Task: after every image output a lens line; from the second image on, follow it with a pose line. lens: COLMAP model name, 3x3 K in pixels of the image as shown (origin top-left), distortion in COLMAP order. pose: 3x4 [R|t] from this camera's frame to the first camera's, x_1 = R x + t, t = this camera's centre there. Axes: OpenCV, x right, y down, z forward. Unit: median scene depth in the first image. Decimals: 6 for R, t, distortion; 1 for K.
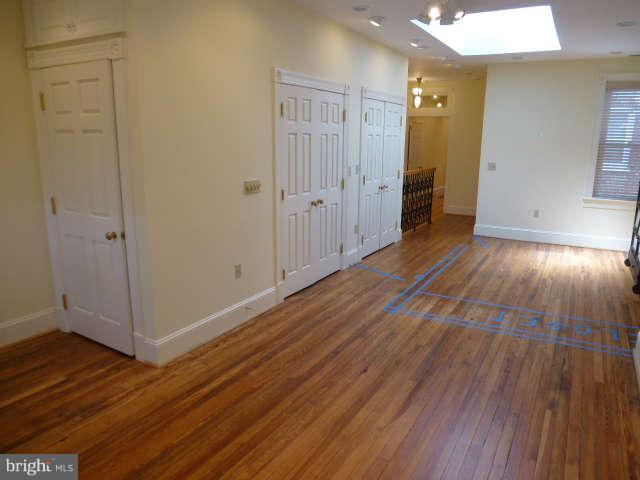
lens RADIAL K [[463.4, 0, 323.1], [0, 463.4, 240.9], [0, 0, 1]] dist [-0.050777, 0.007153]
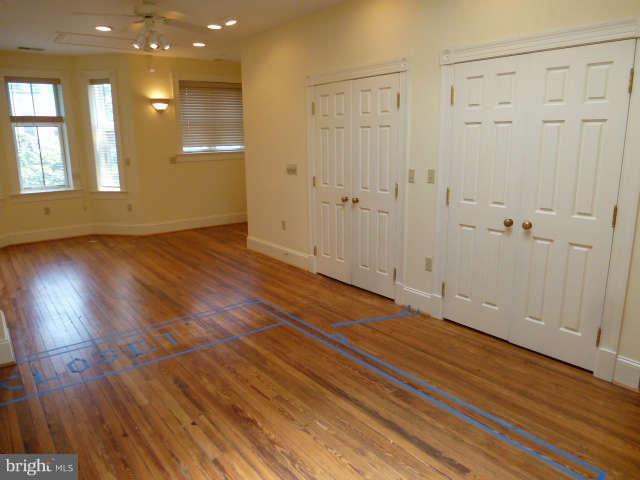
lens RADIAL K [[463.4, 0, 323.1], [0, 463.4, 240.9], [0, 0, 1]] dist [-0.050777, 0.007153]
pose [[-0.386074, 0.196617, -0.901271, 0.943872], [-0.193437, 0.938043, 0.287501, -0.286441], [0.901958, 0.285336, -0.324121, 1.381472]]
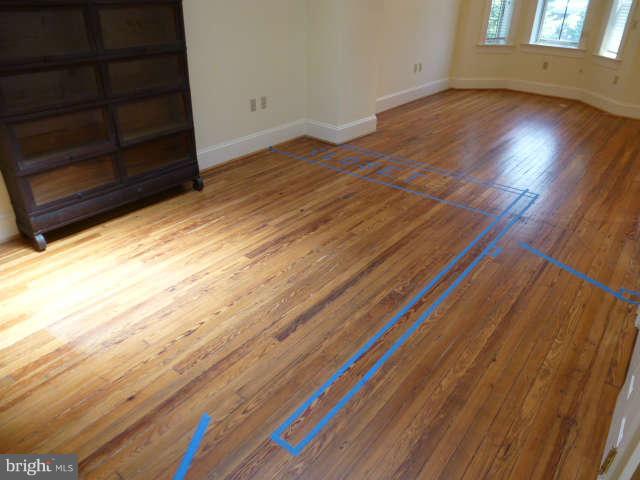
lens RADIAL K [[463.4, 0, 323.1], [0, 463.4, 240.9], [0, 0, 1]] dist [-0.050777, 0.007153]
pose [[-0.987736, -0.106906, 0.113796, 0.418266], [-0.003464, 0.743652, 0.668558, -0.364725], [-0.156097, 0.659964, -0.734902, 1.717116]]
